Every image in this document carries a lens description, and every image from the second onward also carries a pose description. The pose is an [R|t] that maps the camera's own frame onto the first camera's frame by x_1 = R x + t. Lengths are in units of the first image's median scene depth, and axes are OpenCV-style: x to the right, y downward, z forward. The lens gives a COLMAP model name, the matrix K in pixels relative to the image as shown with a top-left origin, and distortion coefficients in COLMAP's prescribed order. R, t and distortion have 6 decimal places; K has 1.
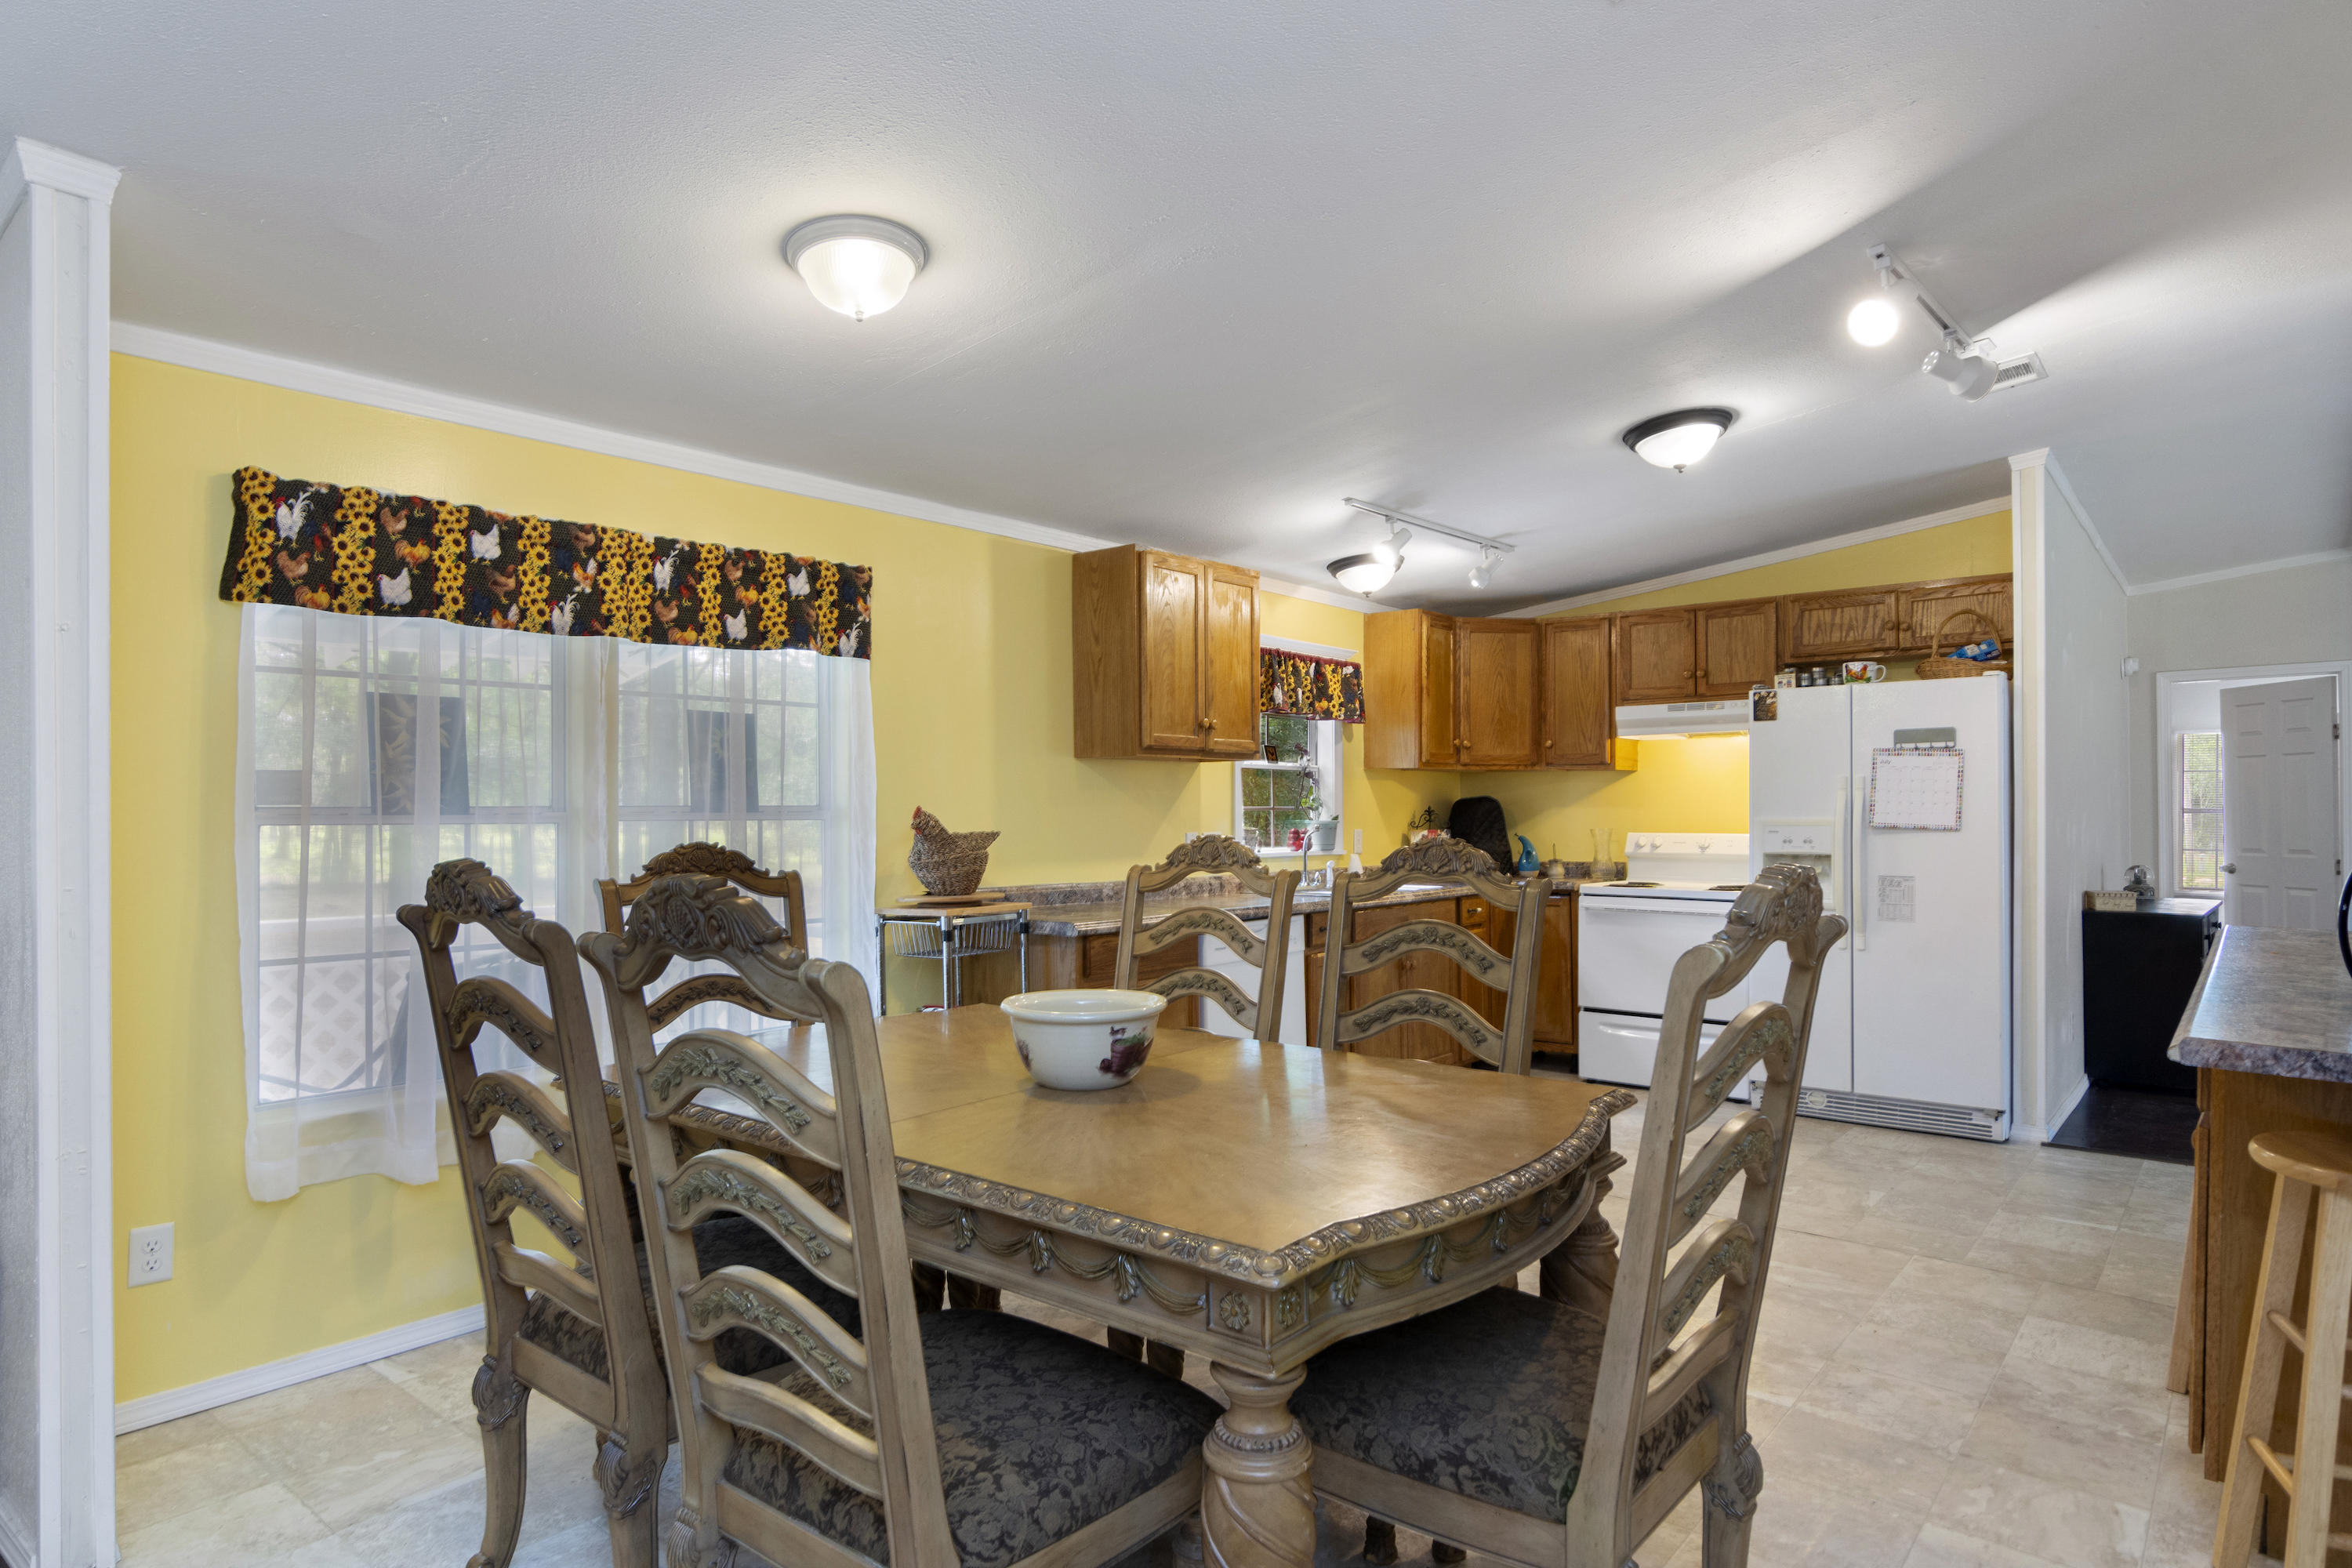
lens RADIAL K [[1275.5, 0, 1180.1], [0, 1275.5, 814.5], [0, 0, 1]] dist [-0.000813, -0.000167]
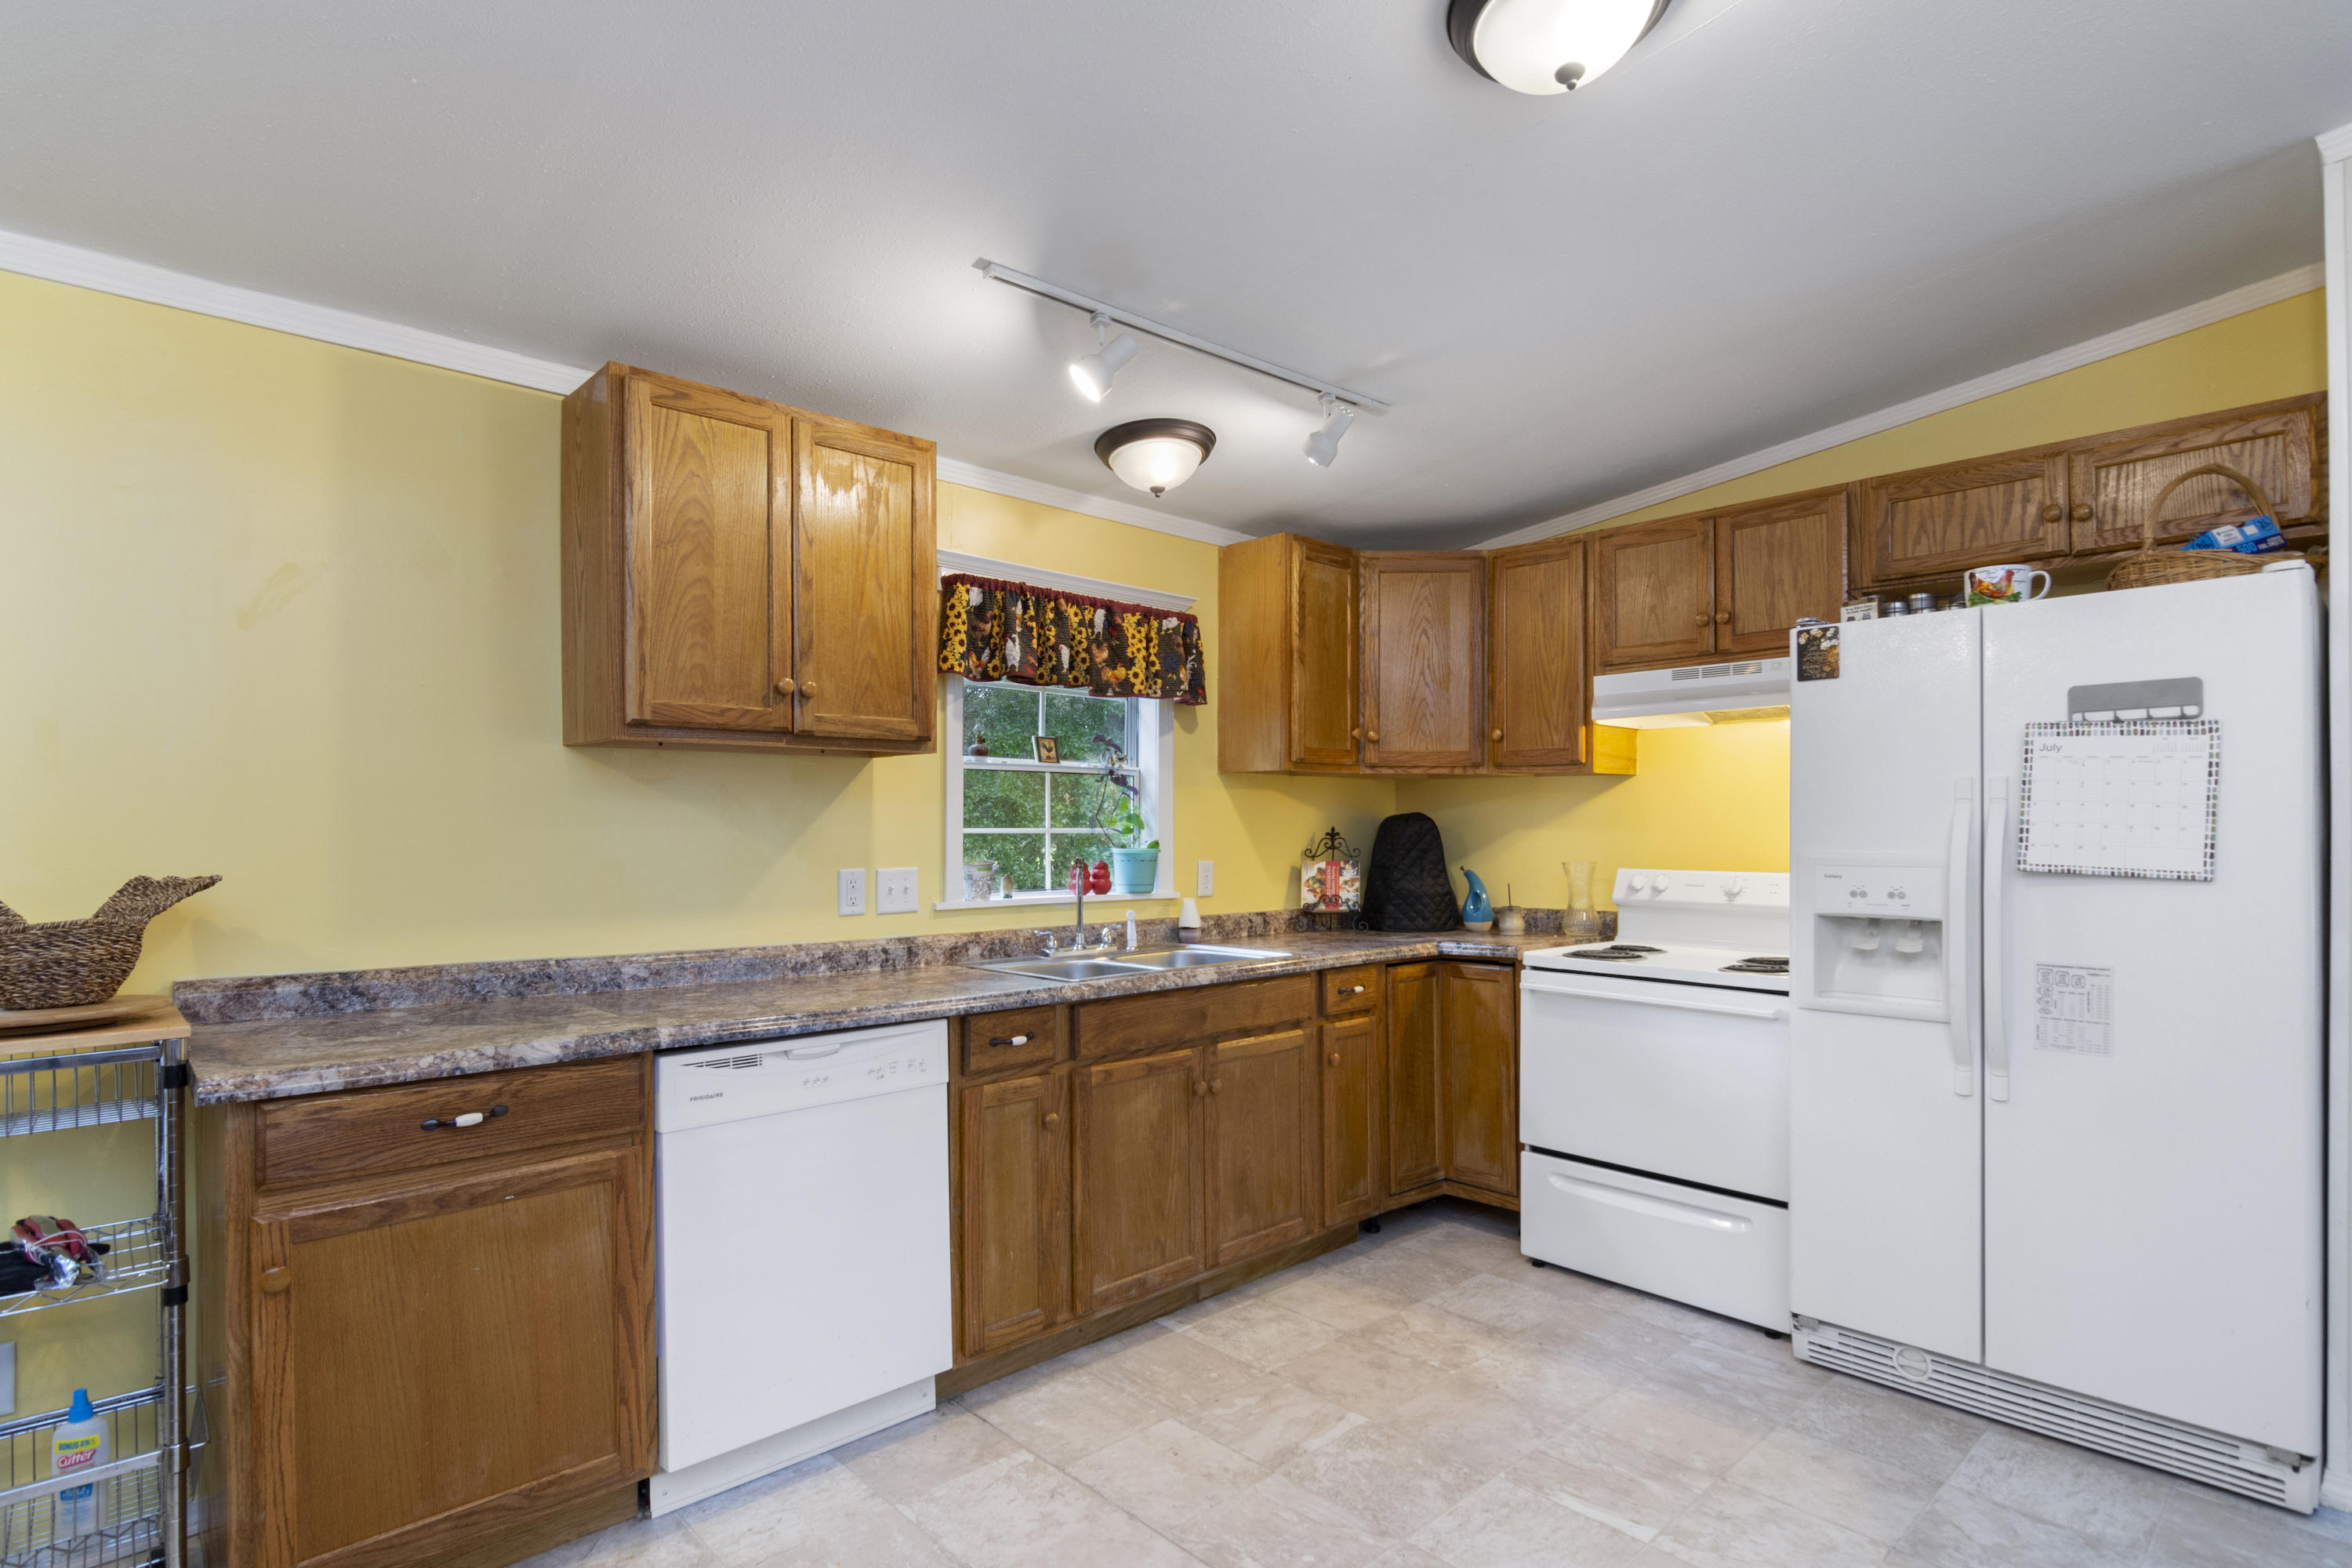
lens RADIAL K [[1164.4, 0, 1172.9], [0, 1164.4, 826.2], [0, 0, 1]] dist [-0.004159, -0.001123]
pose [[0.992353, 0.003071, -0.123394, 0.236662], [-0.003552, 0.999987, -0.003676, -0.005459], [0.123381, 0.004086, 0.992351, 0.449366]]
